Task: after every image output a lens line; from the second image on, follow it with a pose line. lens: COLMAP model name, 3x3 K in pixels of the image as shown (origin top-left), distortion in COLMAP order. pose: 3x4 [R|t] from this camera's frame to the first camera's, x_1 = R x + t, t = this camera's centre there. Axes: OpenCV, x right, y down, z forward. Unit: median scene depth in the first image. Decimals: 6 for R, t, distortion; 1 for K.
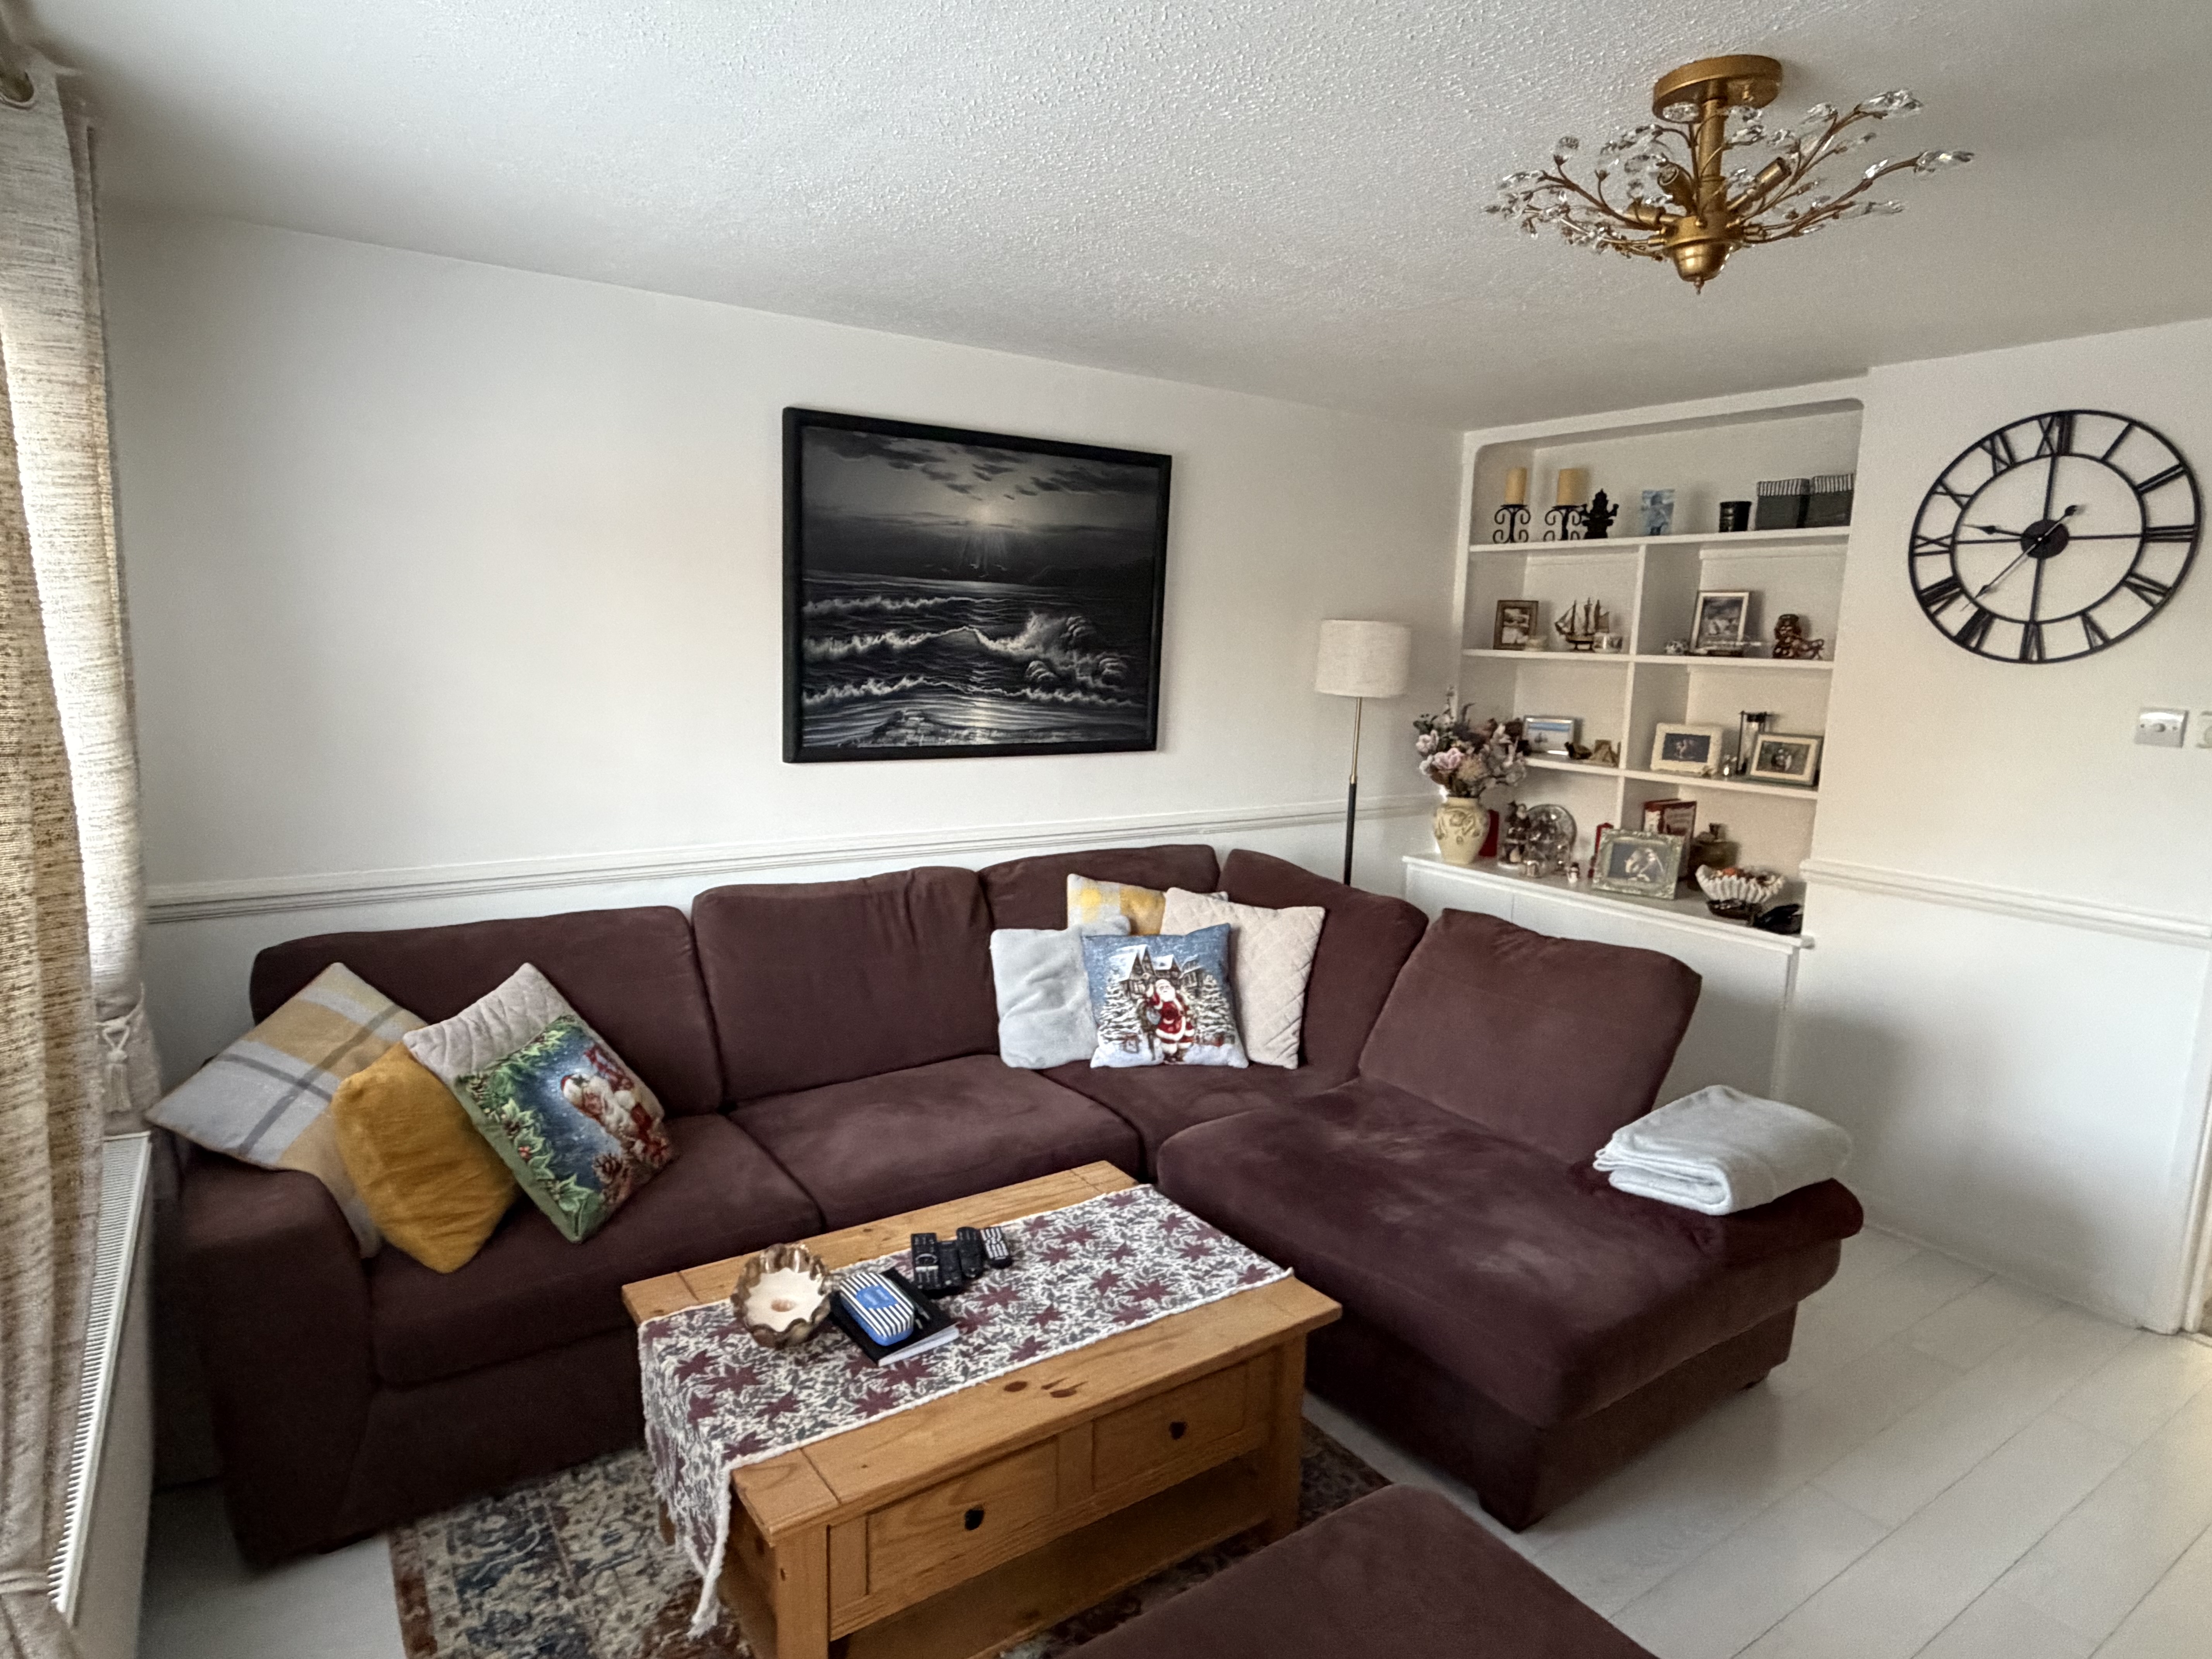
lens RADIAL K [[1261.5, 0, 1102.4], [0, 1261.5, 828.0], [0, 0, 1]] dist [-0.007903, -0.001868]
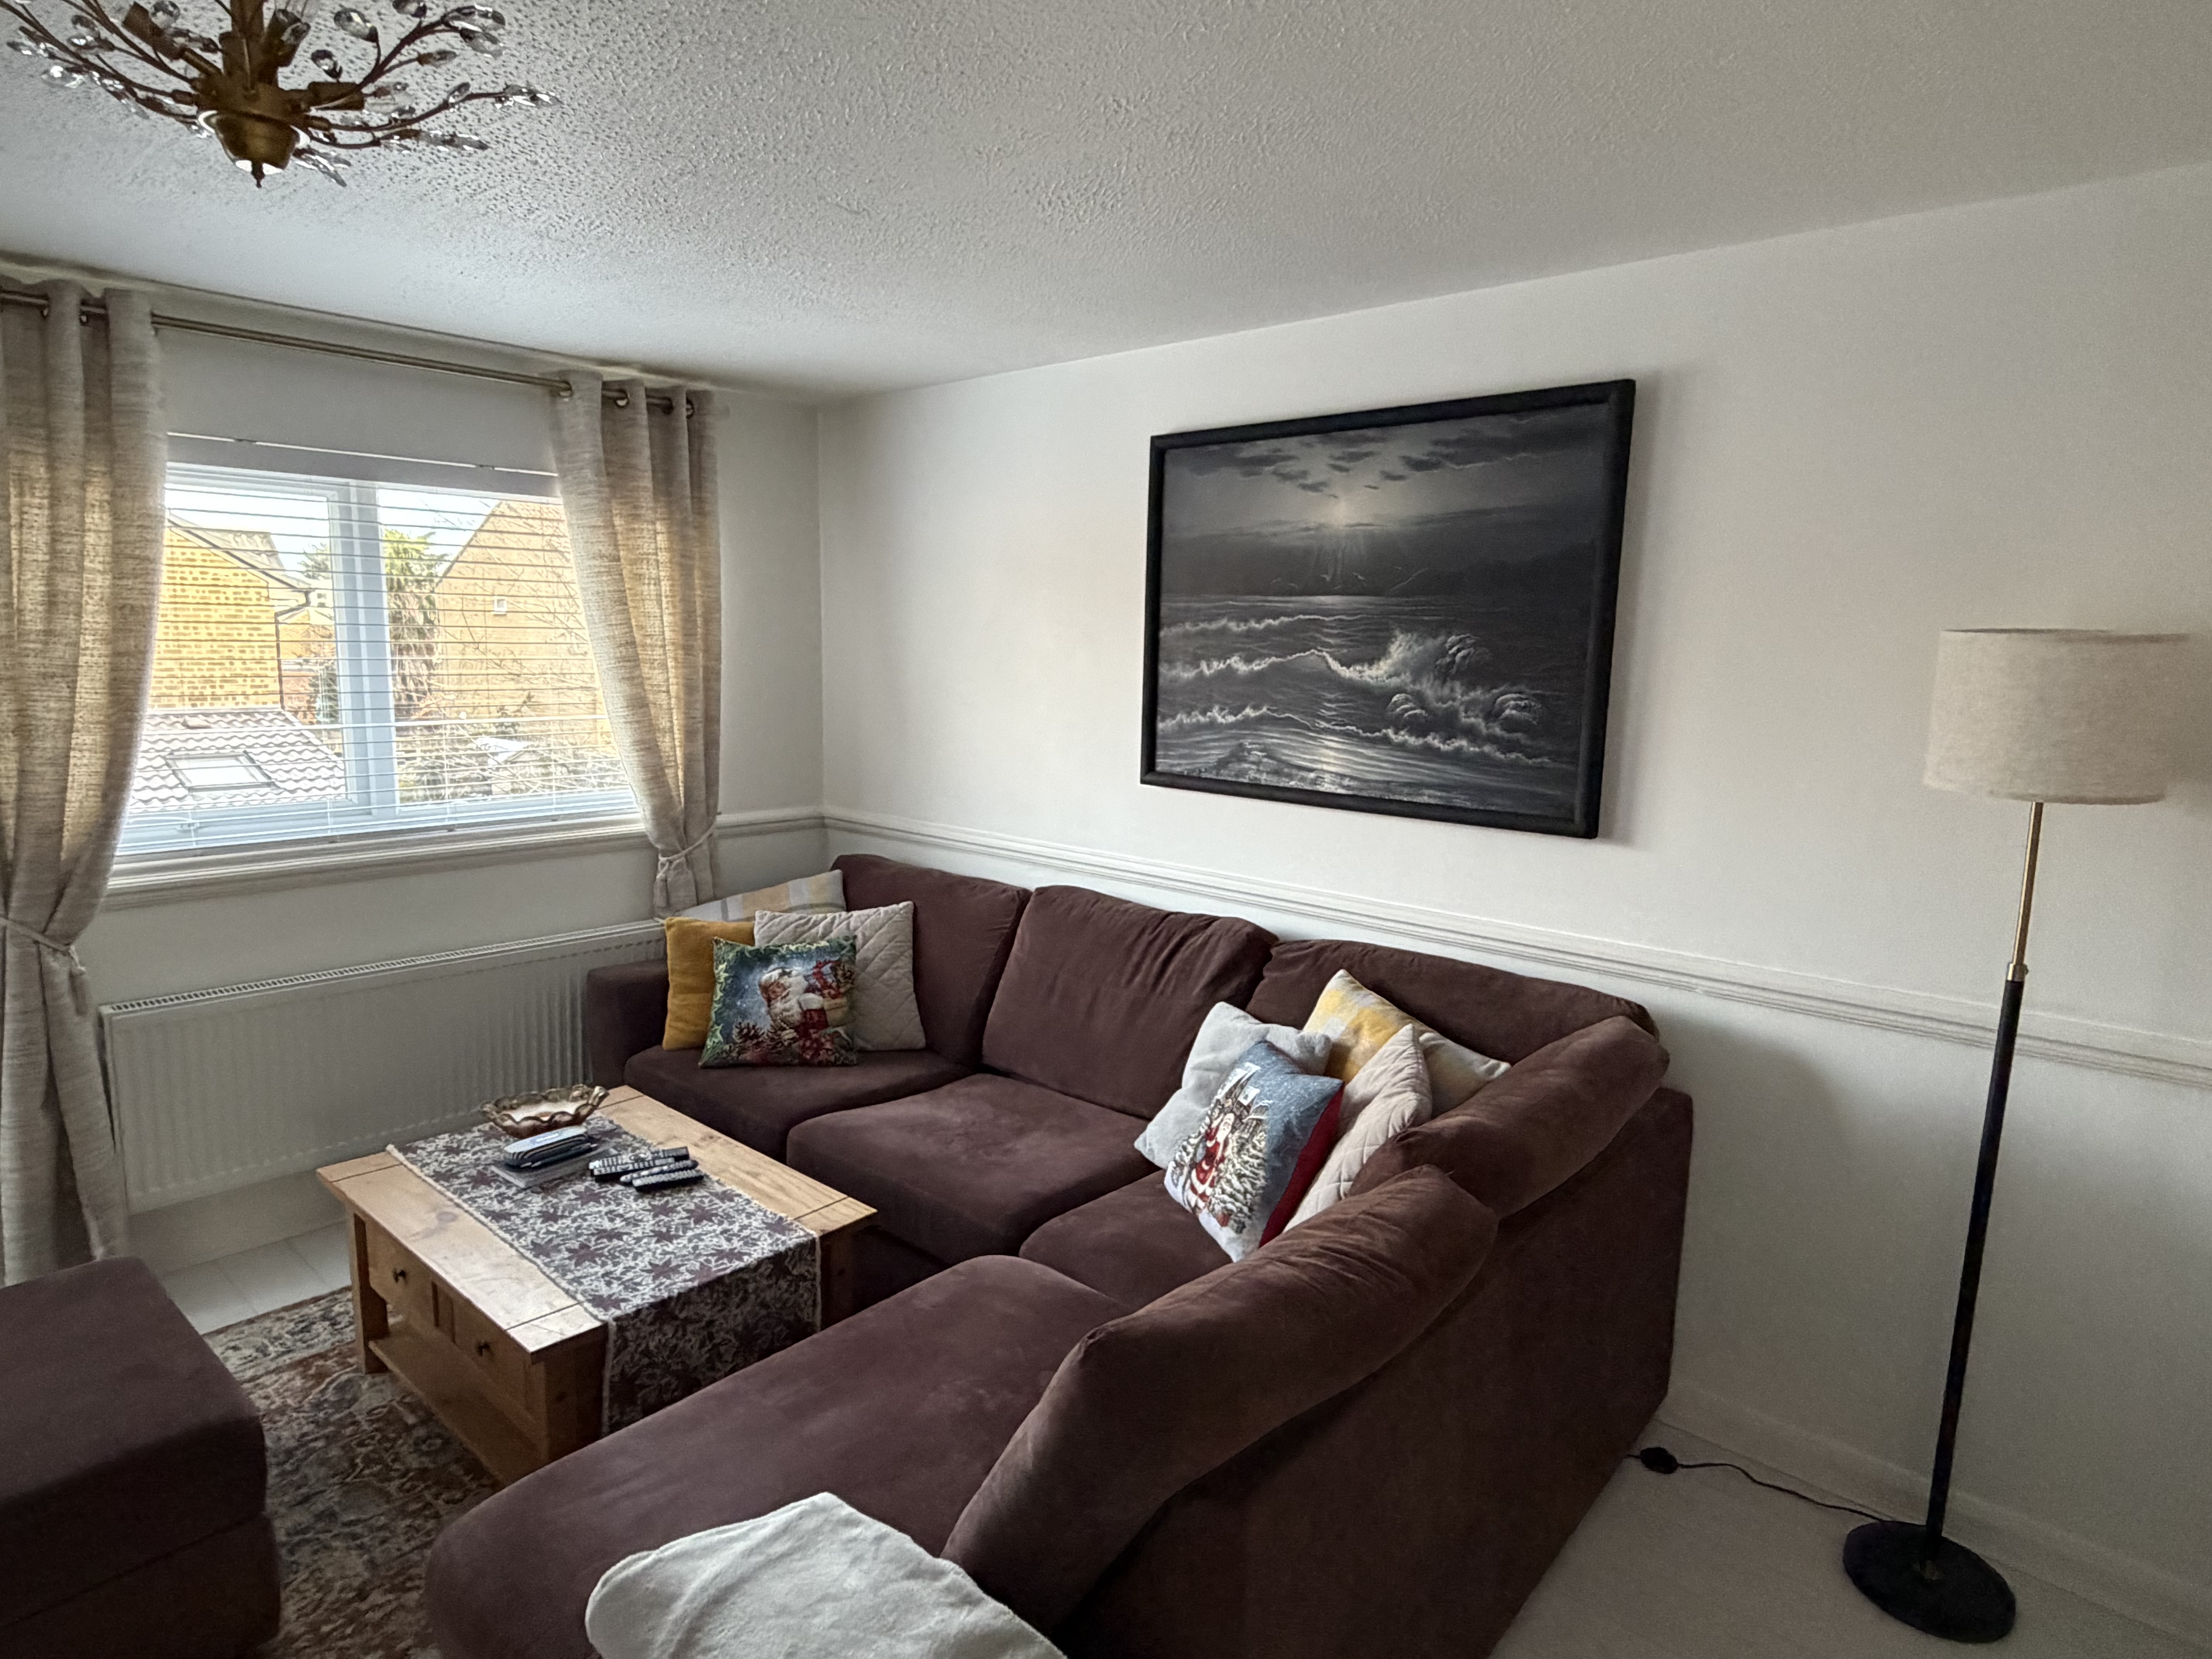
lens RADIAL K [[1261.5, 0, 1102.4], [0, 1261.5, 827.5], [0, 0, 1]] dist [-0.007903, -0.001868]
pose [[0.231224, 0.121041, -0.965342, 0.698102], [-0.161975, 0.983172, 0.084480, -0.093163], [0.959322, 0.136827, 0.246938, 0.686215]]
